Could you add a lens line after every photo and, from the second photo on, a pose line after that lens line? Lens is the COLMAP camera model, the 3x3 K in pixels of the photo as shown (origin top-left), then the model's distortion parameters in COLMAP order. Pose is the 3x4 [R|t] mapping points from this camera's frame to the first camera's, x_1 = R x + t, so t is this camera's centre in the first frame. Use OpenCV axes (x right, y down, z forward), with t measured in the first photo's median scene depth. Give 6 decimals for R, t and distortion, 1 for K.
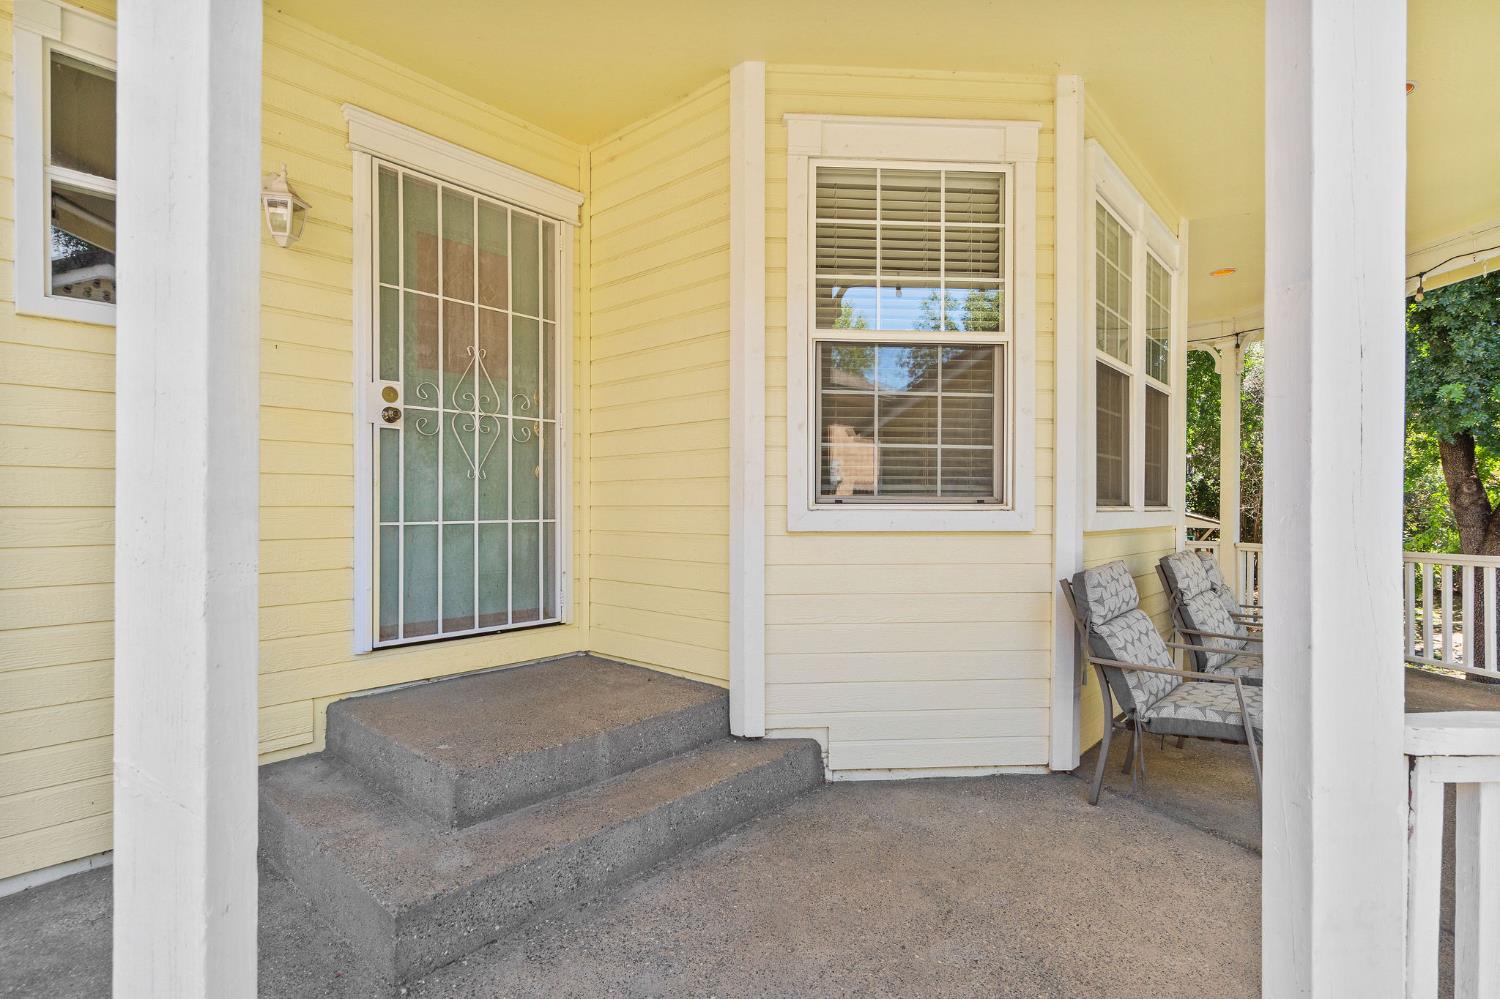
lens RADIAL K [[736.2, 0, 754.5], [0, 736.2, 507.0], [0, 0, 1]] dist [0.003503, 0.001152]
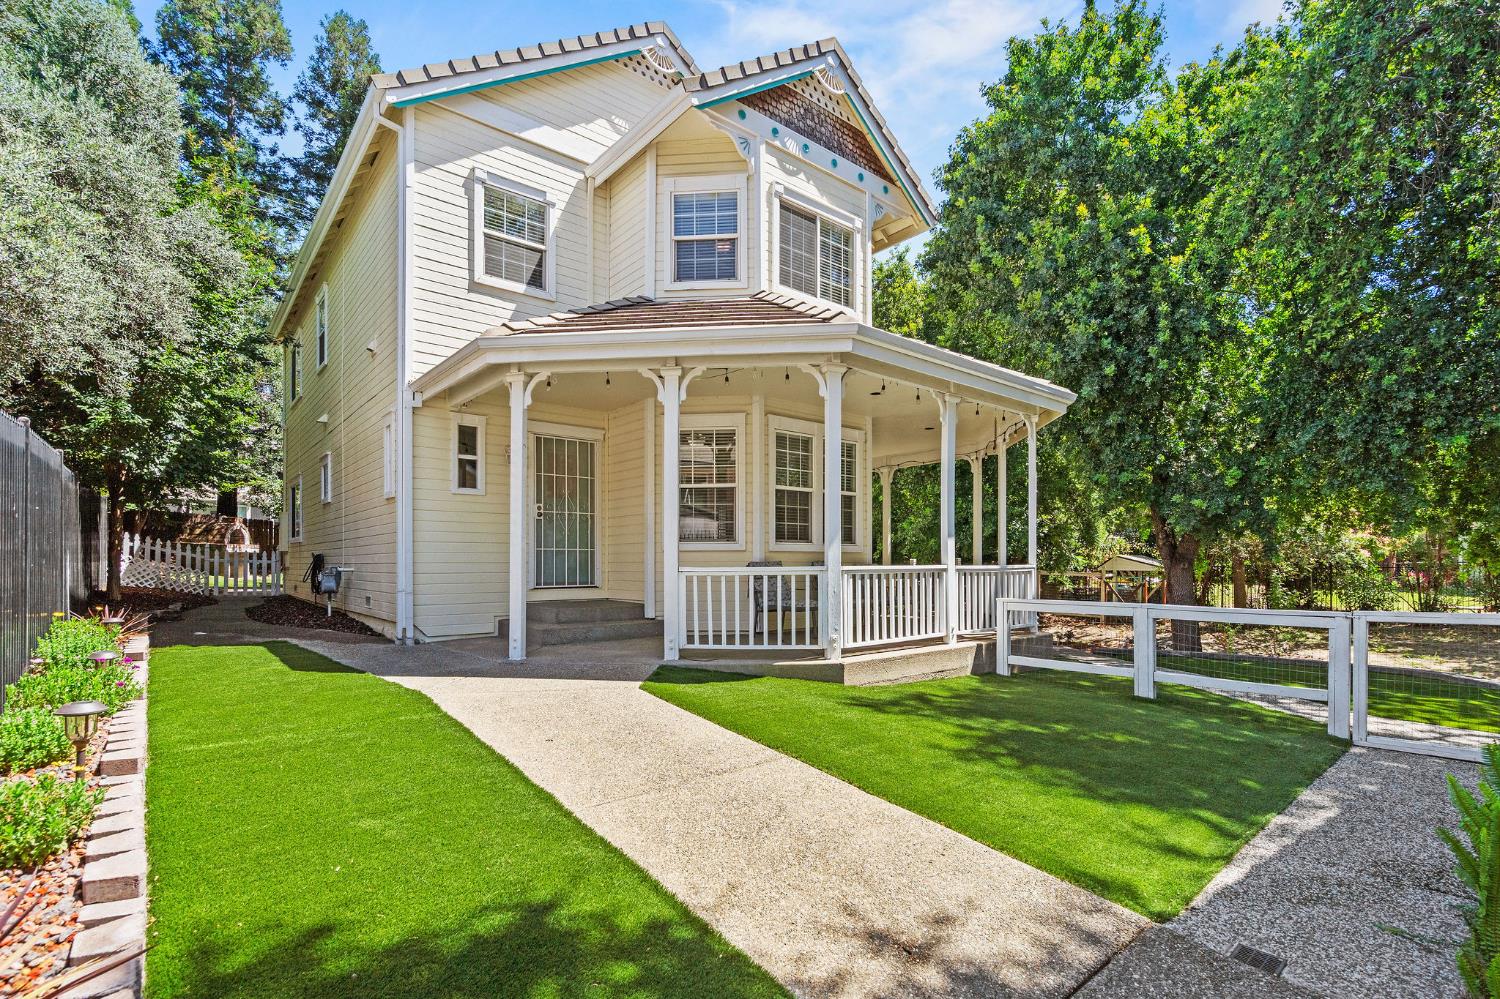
lens RADIAL K [[692.3, 0, 745.3], [0, 692.3, 554.7], [0, 0, 1]] dist [-0.000644, -0.000027]
pose [[0.987863, -0.006785, -0.155182, 0.755028], [0.004626, 0.999888, -0.014267, 0.084205], [0.155262, 0.013376, 0.987783, -1.616890]]
